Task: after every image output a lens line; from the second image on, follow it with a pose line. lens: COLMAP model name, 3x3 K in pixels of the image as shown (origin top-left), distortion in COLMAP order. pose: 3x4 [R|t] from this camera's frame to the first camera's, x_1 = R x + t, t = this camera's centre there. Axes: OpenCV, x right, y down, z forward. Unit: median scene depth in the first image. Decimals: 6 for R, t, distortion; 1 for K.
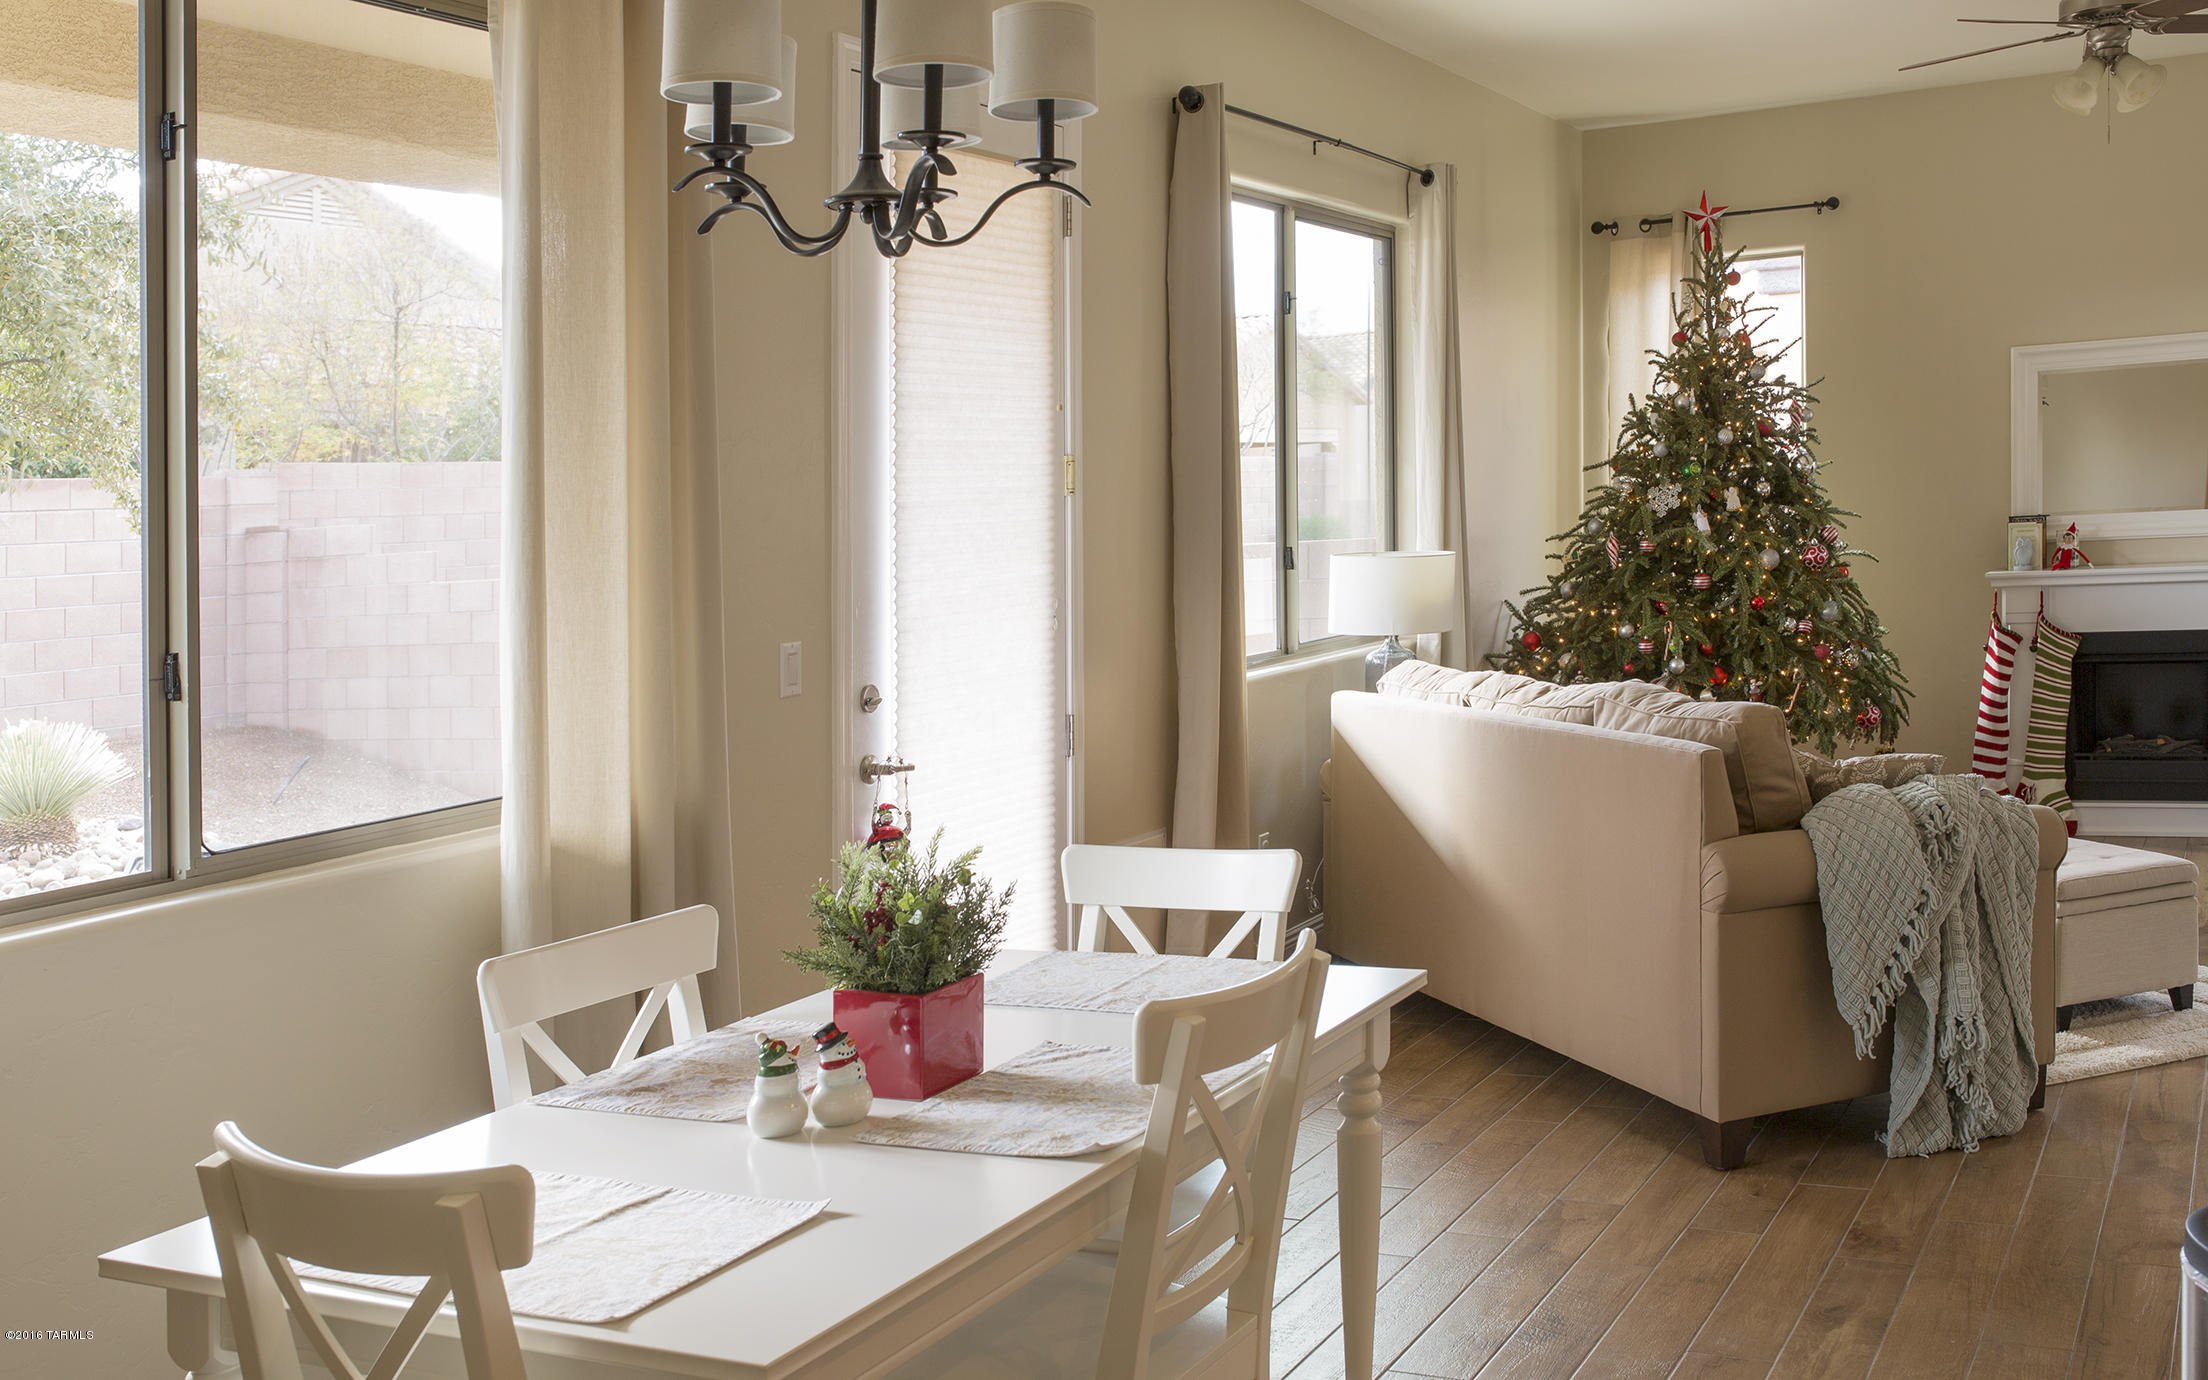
lens RADIAL K [[2175.3, 0, 1106.8], [0, 2175.3, 685.4], [0, 0, 1]] dist [-0.024531, 0.000000]
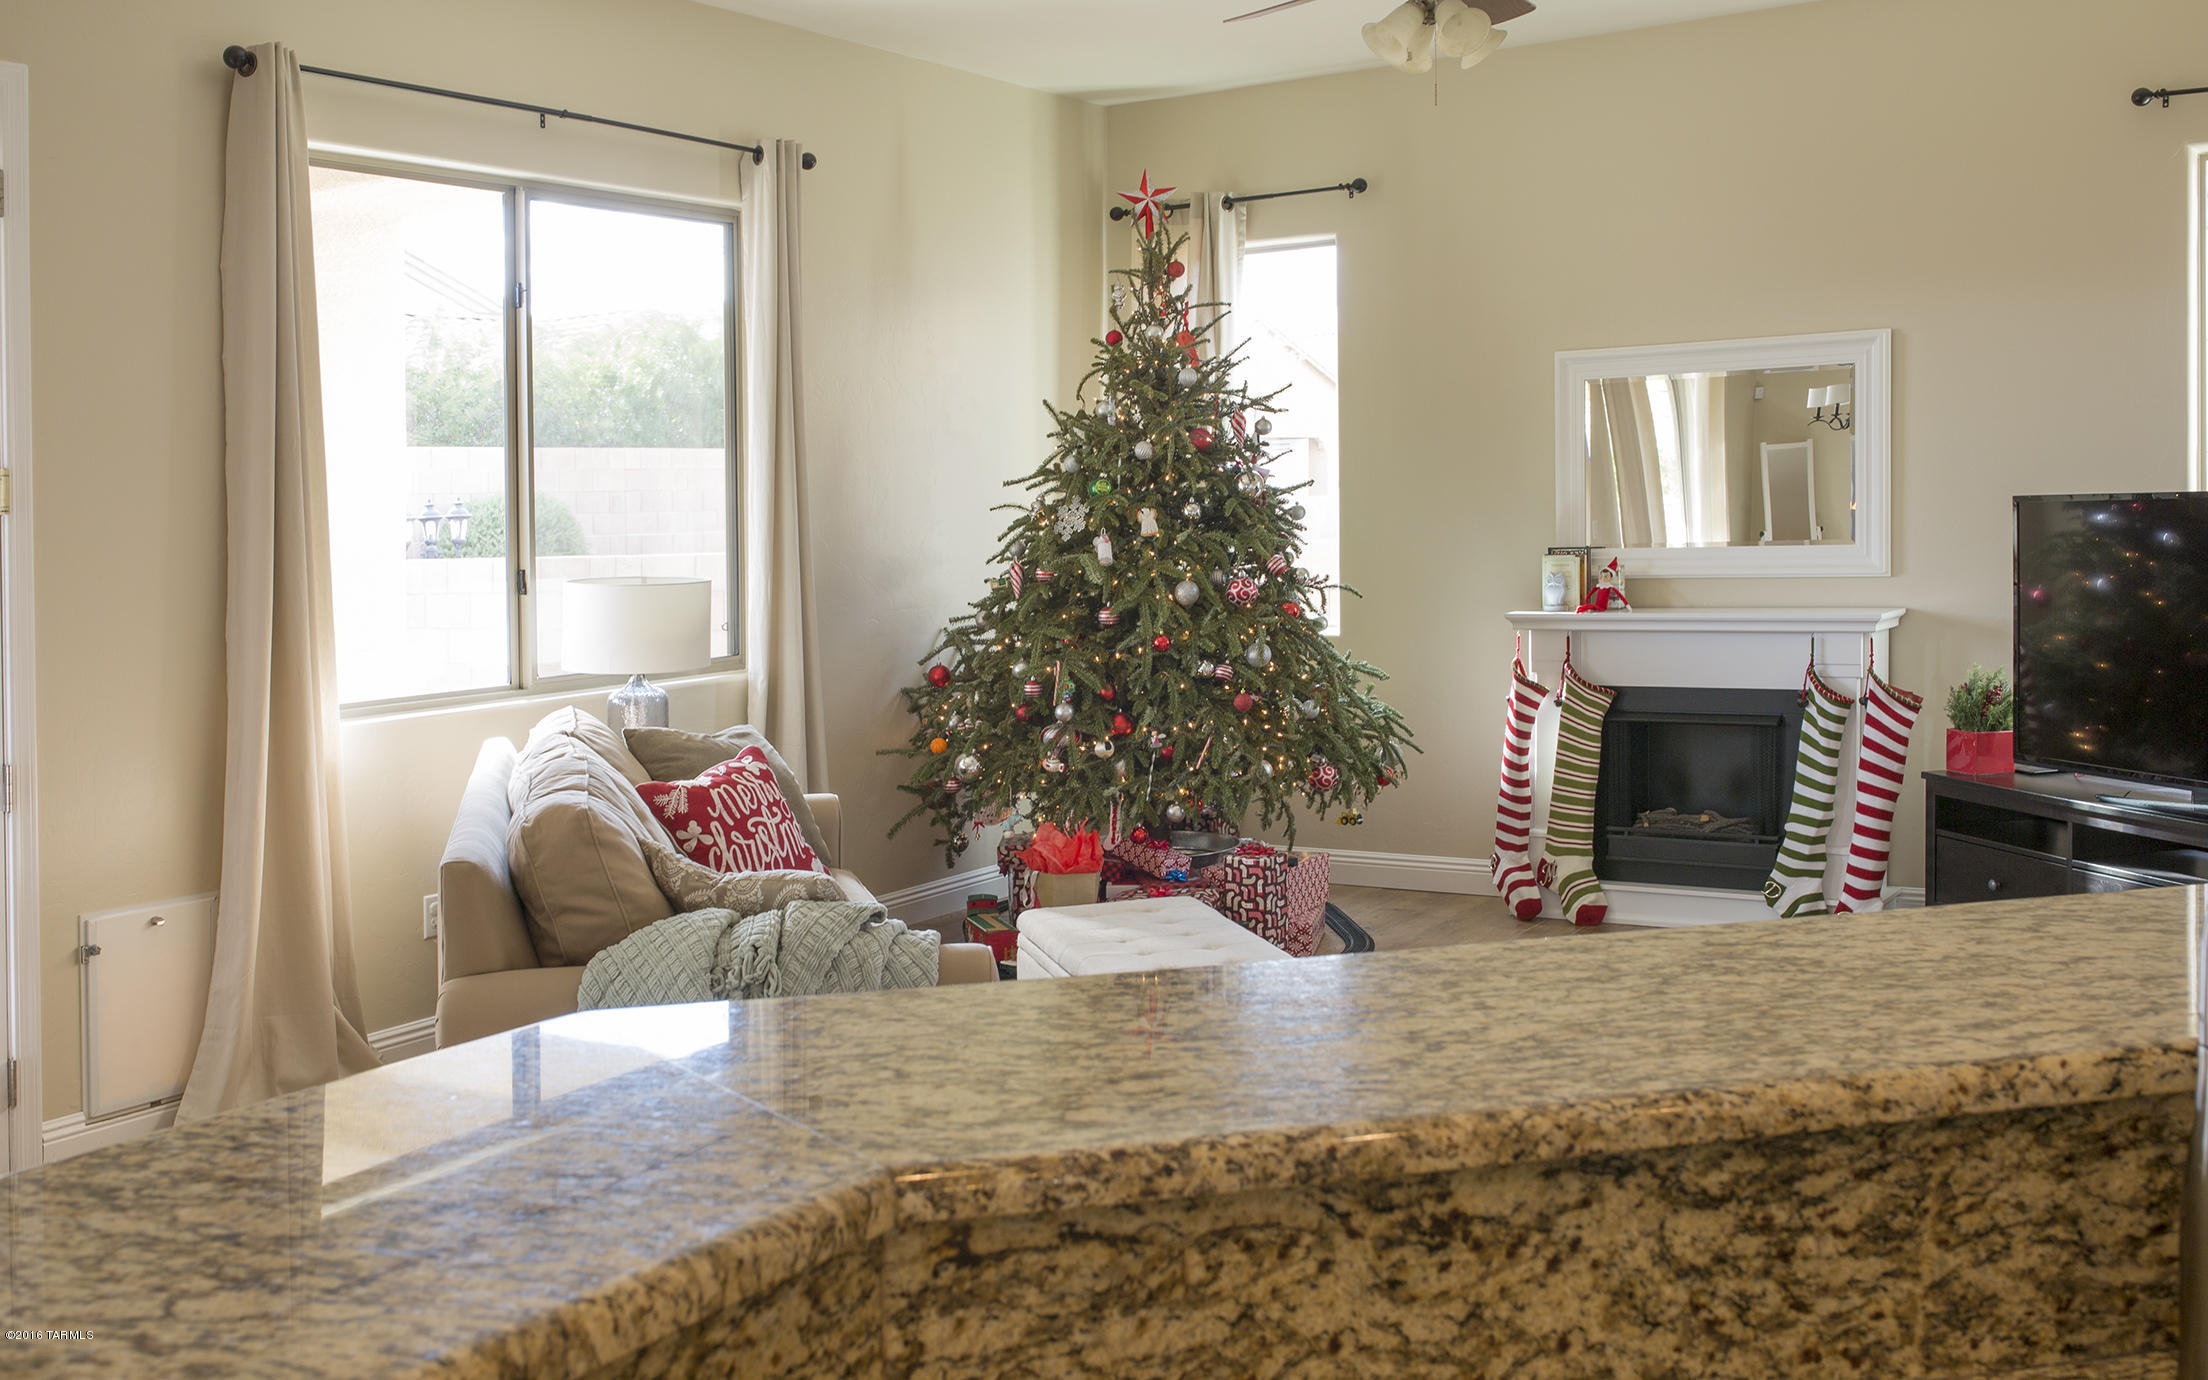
lens RADIAL K [[2175.3, 0, 1015.0], [0, 2175.3, 604.9], [0, 0, 1]] dist [-0.024531, 0.000000]
pose [[0.992376, 0.028050, -0.120014, 0.337386], [-0.031579, 0.999120, -0.027605, -0.026794], [0.119134, 0.031185, 0.992388, 0.127984]]
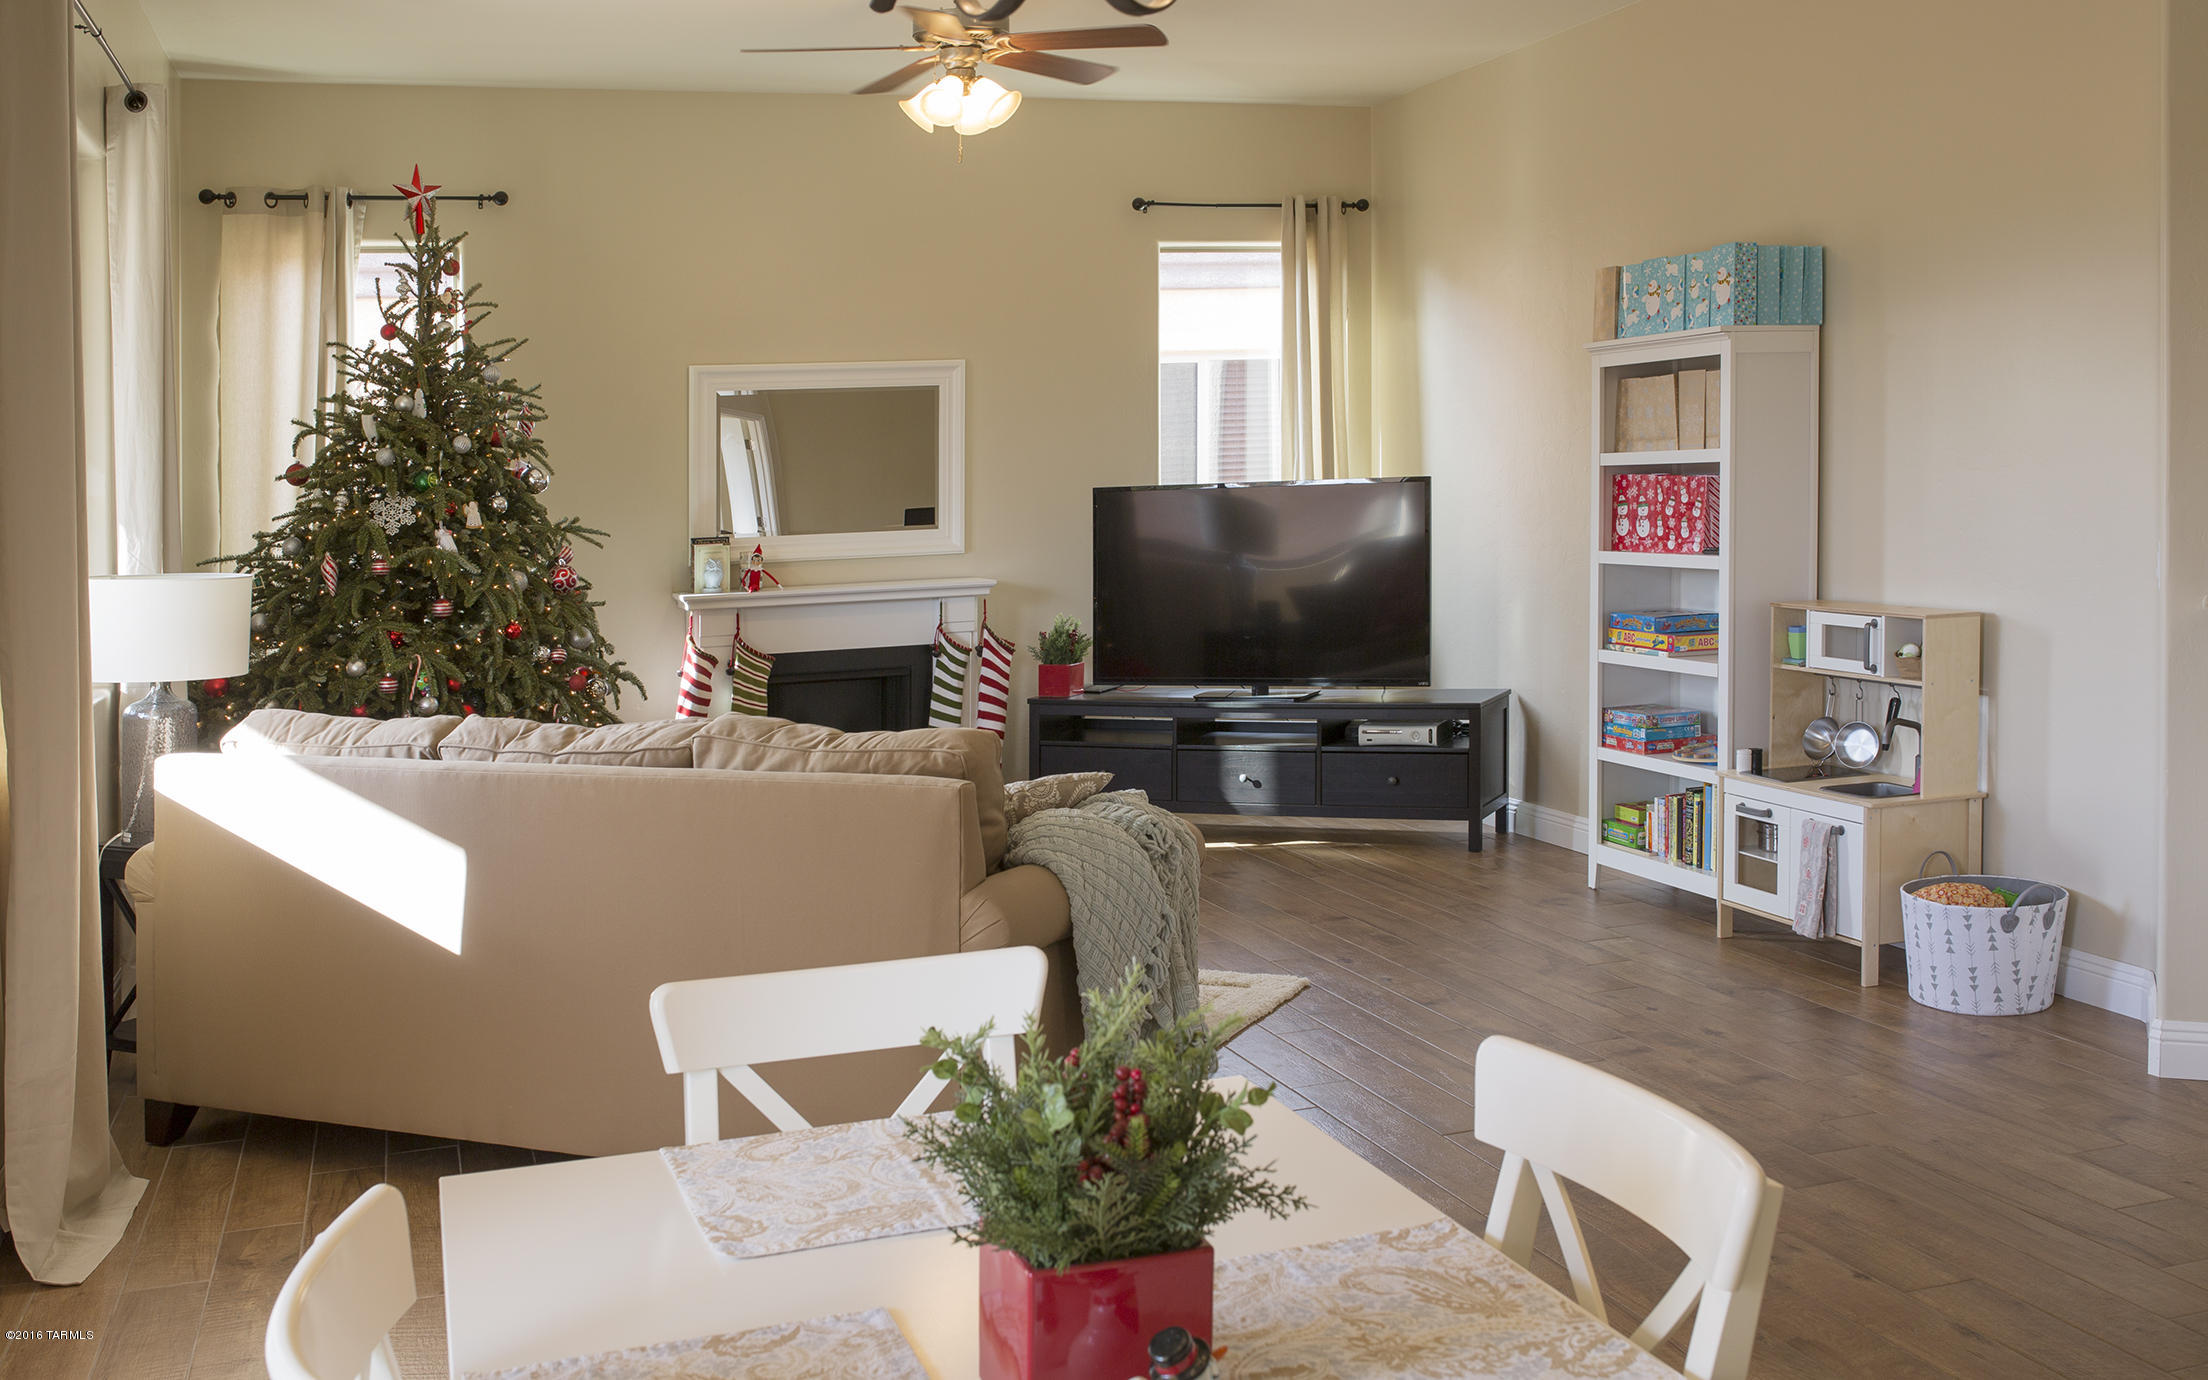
lens RADIAL K [[2175.3, 0, 1170.4], [0, 2175.3, 676.3], [0, 0, 1]] dist [-0.024531, 0.000000]
pose [[0.686100, -0.038269, 0.726500, -0.162207], [0.054496, 0.998513, 0.001132, -0.005252], [-0.725463, 0.038815, 0.687166, 0.183013]]
